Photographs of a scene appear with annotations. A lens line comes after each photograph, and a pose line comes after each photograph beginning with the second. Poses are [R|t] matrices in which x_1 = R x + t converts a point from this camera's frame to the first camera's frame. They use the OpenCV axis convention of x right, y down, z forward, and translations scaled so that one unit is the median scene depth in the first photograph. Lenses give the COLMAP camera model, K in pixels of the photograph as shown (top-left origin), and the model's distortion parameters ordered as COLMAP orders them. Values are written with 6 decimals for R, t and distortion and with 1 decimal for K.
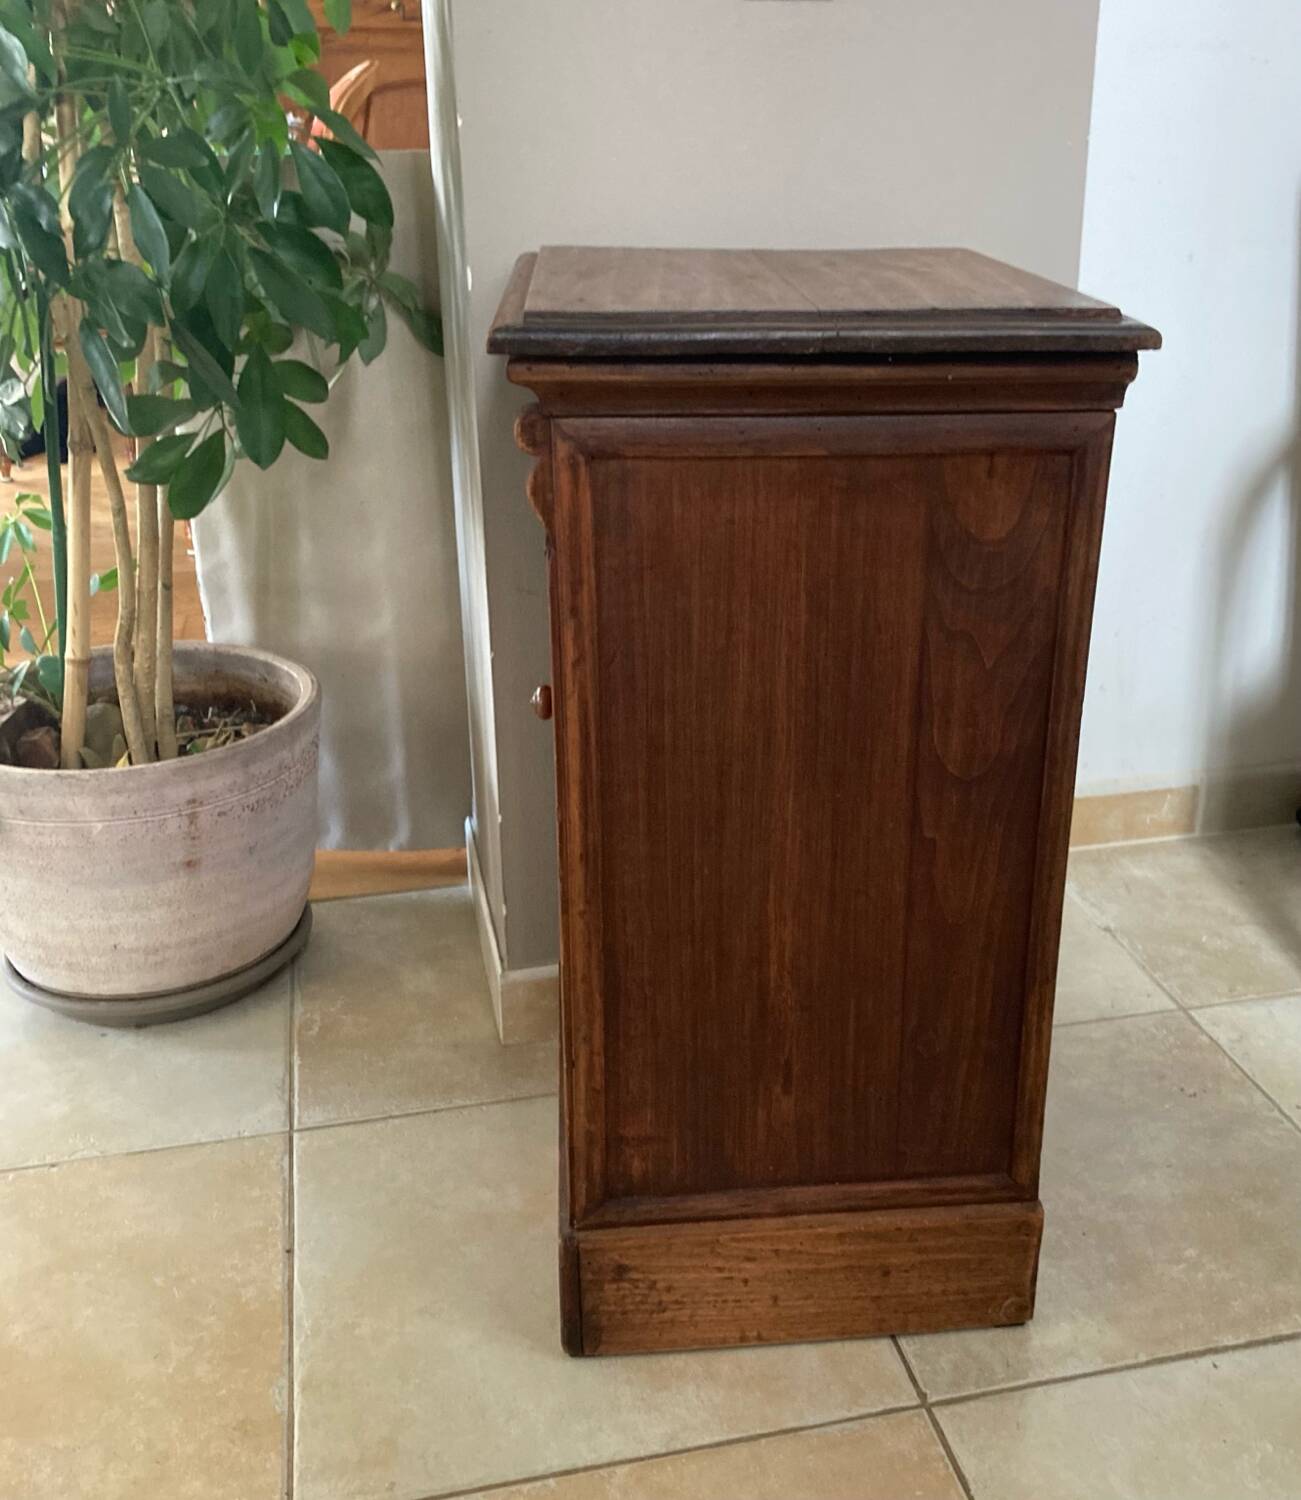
lens RADIAL K [[1606.4, 0, 701.2], [0, 1606.4, 726.9], [0, 0, 1]] dist [0.018460, -0.005615]
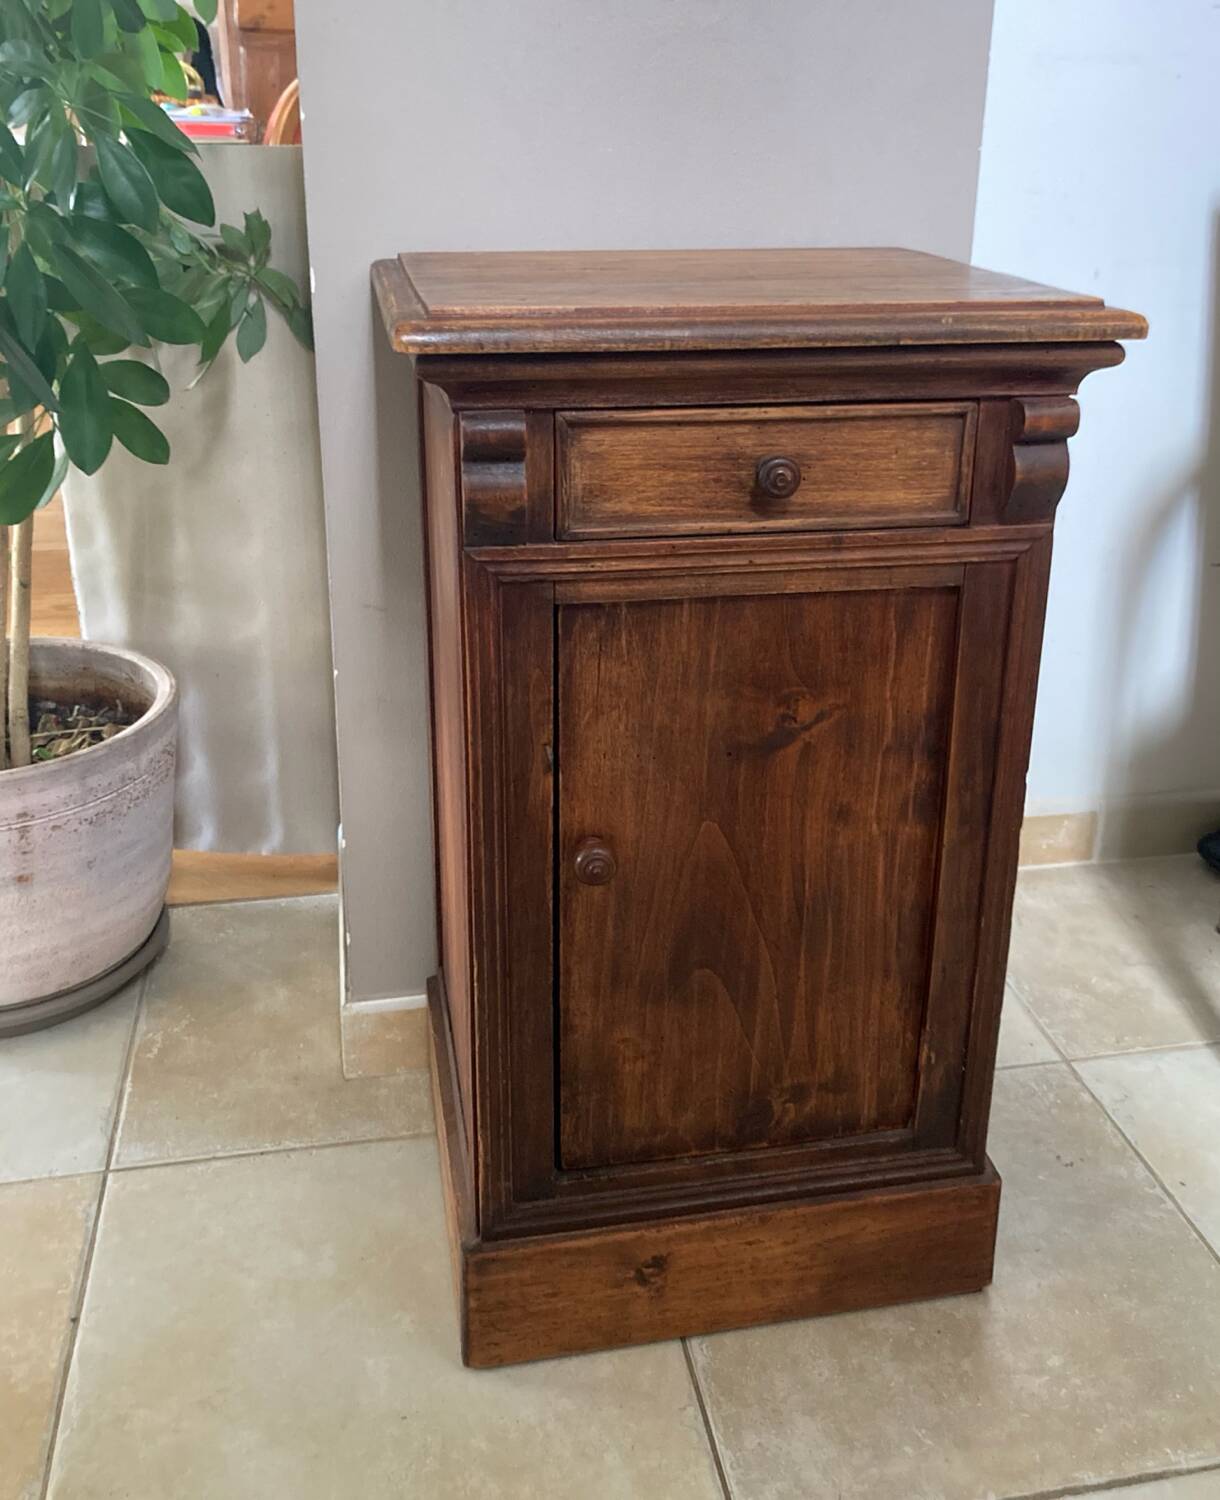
lens RADIAL K [[1489.9, 0, 643.9], [0, 1489.9, 644.0], [0, 0, 1]] dist [-0.018185, 0.063948]
pose [[0.999337, 0.031519, -0.018213, 0.064398], [-0.032008, 0.999116, -0.027255, -0.042724], [0.017338, 0.027820, 0.999463, 0.122962]]
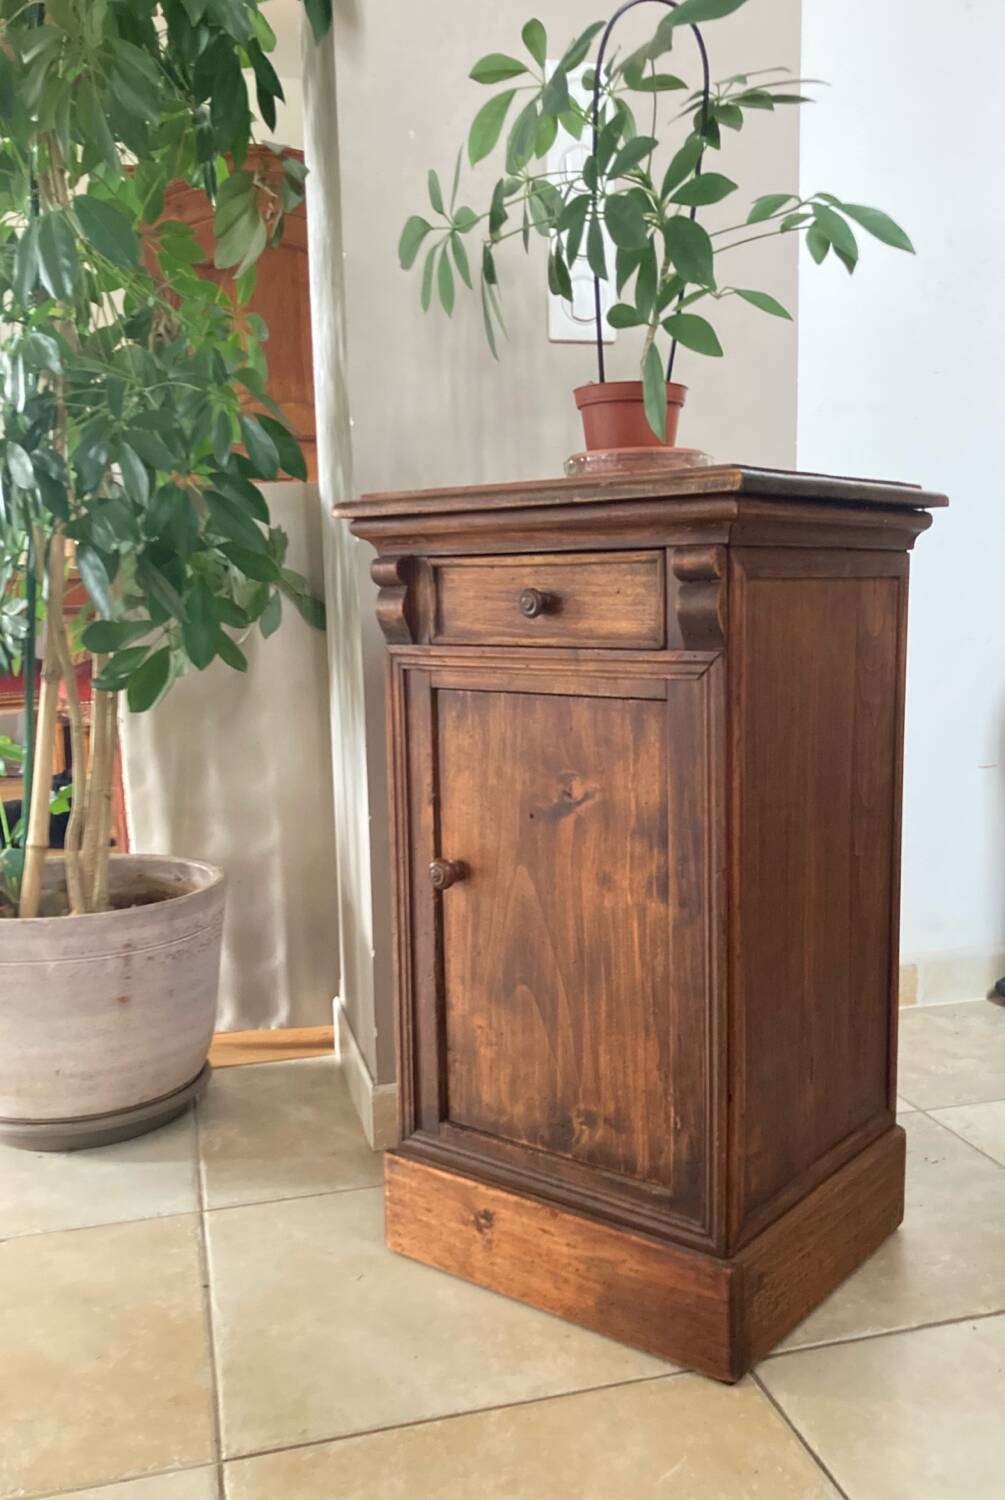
lens RADIAL K [[1338.0, 0, 545.1], [0, 1338.0, 789.8], [0, 0, 1]] dist [0.019454, 0.013109]
pose [[0.998787, -0.021809, 0.044152, -0.034490], [0.031101, 0.974508, -0.222188, 0.170923], [-0.038181, 0.223292, 0.974004, -0.060061]]
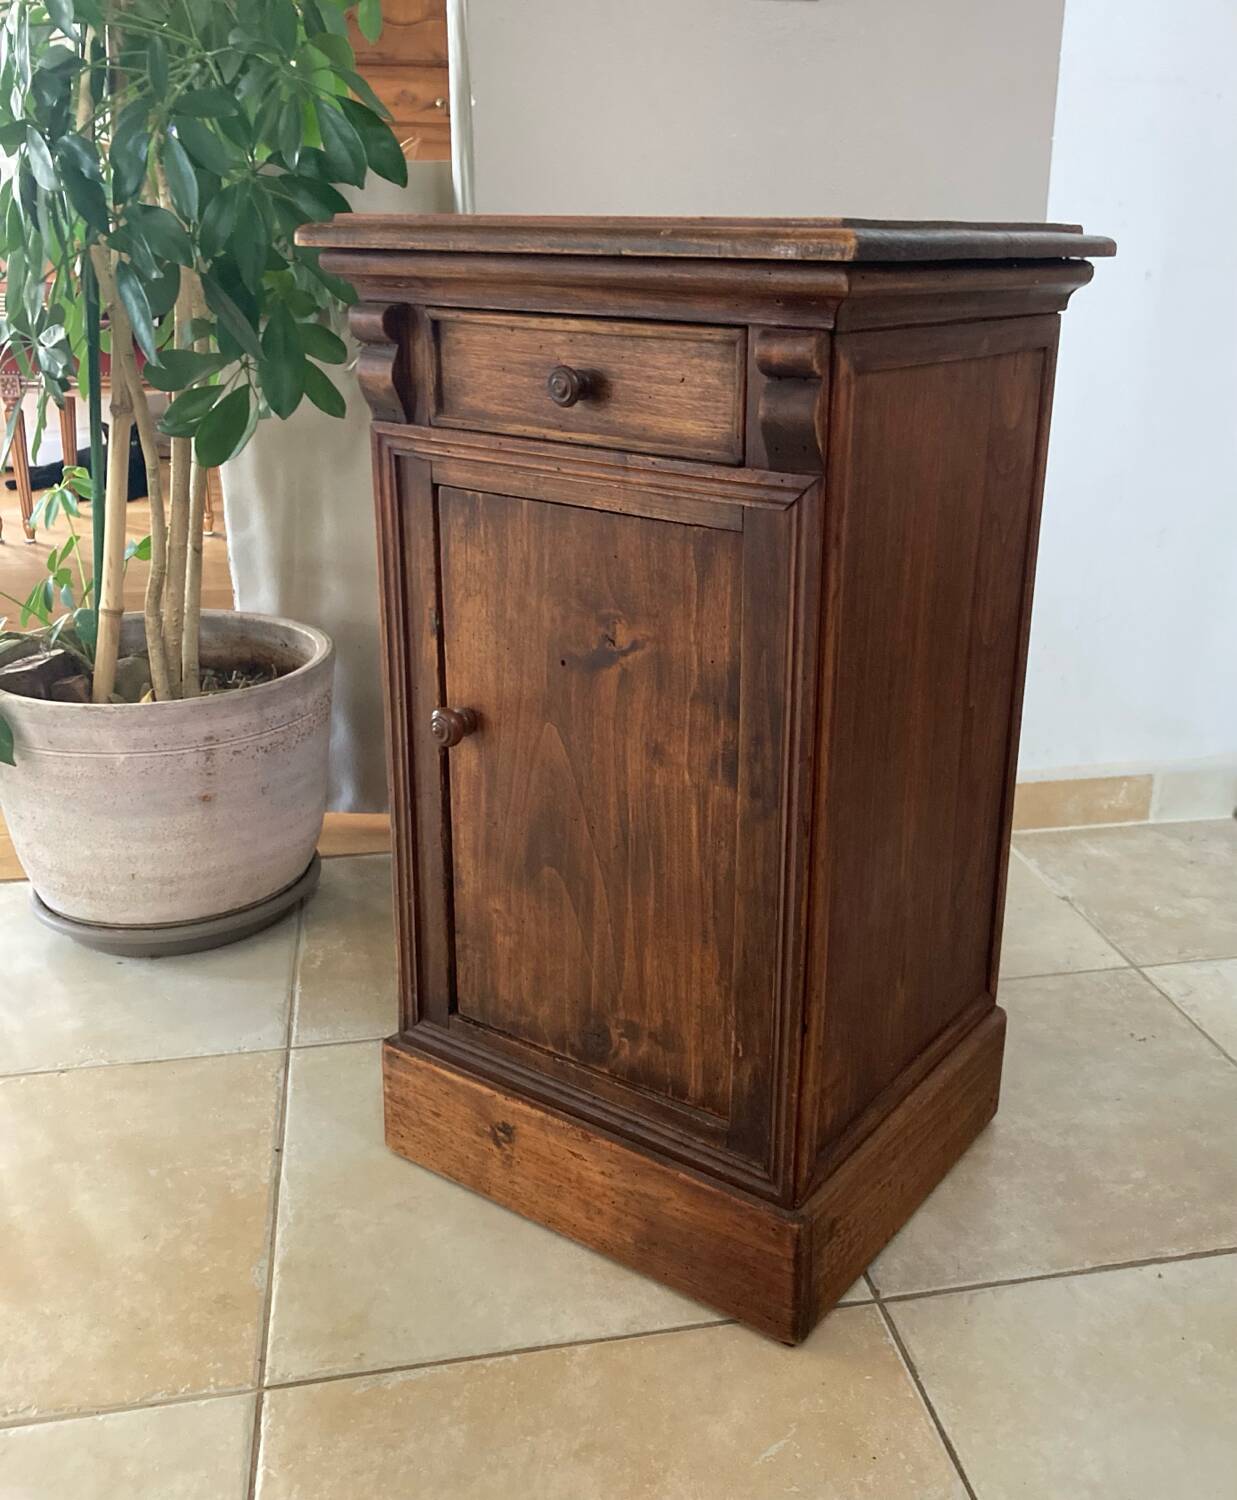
lens RADIAL K [[1462.5, 0, 686.0], [0, 1462.5, 716.7], [0, 0, 1]] dist [0.015305, -0.001695]
pose [[0.999617, 0.023269, -0.014951, 0.016039], [-0.024024, 0.998331, -0.052525, 0.075634], [0.013703, 0.052864, 0.998508, 0.027502]]
